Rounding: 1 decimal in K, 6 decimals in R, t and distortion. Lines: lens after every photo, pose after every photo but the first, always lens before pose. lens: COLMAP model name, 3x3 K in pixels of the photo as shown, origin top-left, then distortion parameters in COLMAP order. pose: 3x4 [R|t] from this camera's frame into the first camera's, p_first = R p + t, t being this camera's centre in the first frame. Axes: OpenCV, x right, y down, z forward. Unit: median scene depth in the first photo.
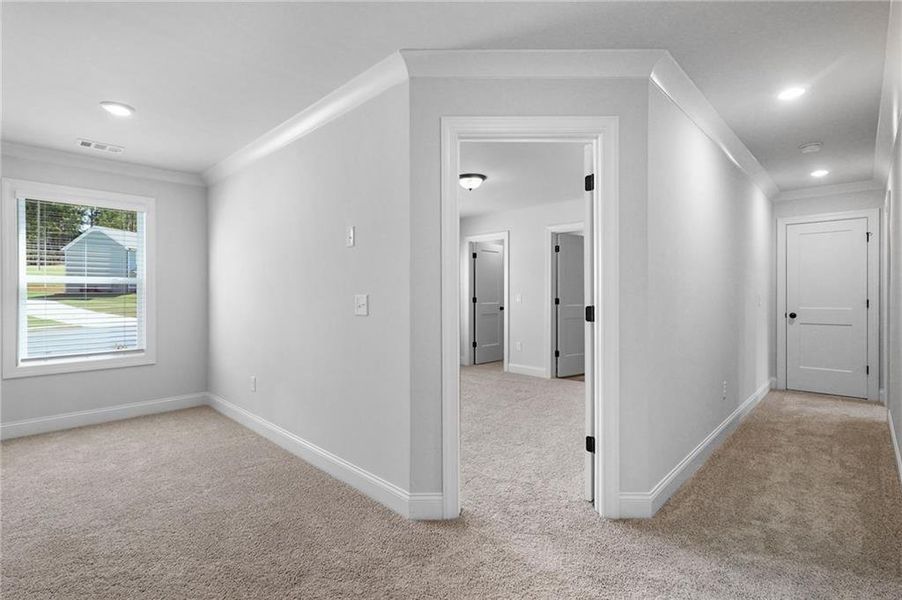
lens RADIAL K [[418.6, 0, 448.9], [0, 418.6, 298.0], [0, 0, 1]] dist [-0.001919, -0.012020]
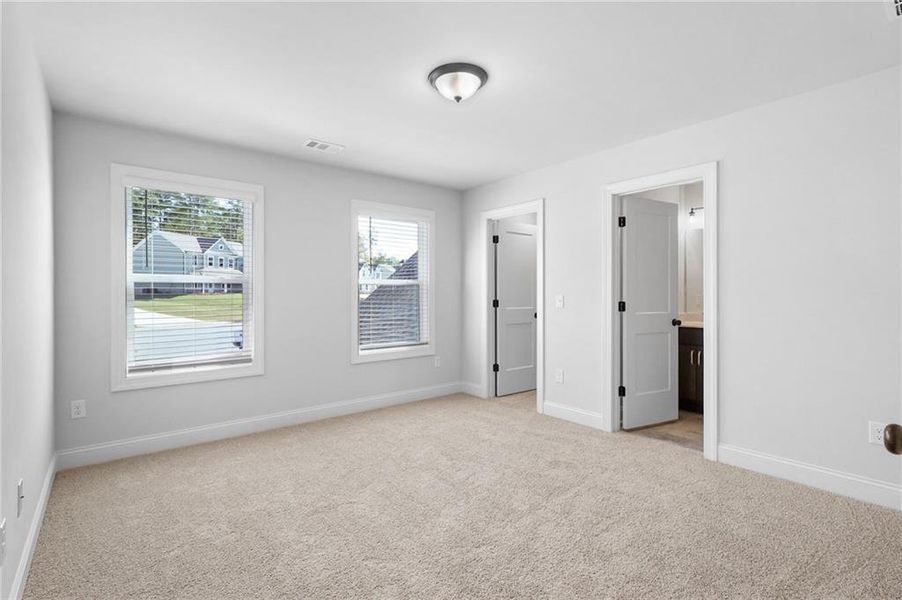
lens RADIAL K [[418.6, 0, 448.9], [0, 418.6, 298.0], [0, 0, 1]] dist [-0.001919, -0.012020]
pose [[0.992982, -0.000400, -0.118262, 0.072106], [0.000287, 0.999999, -0.000971, -0.003805], [0.118262, 0.000930, 0.992982, 0.329219]]
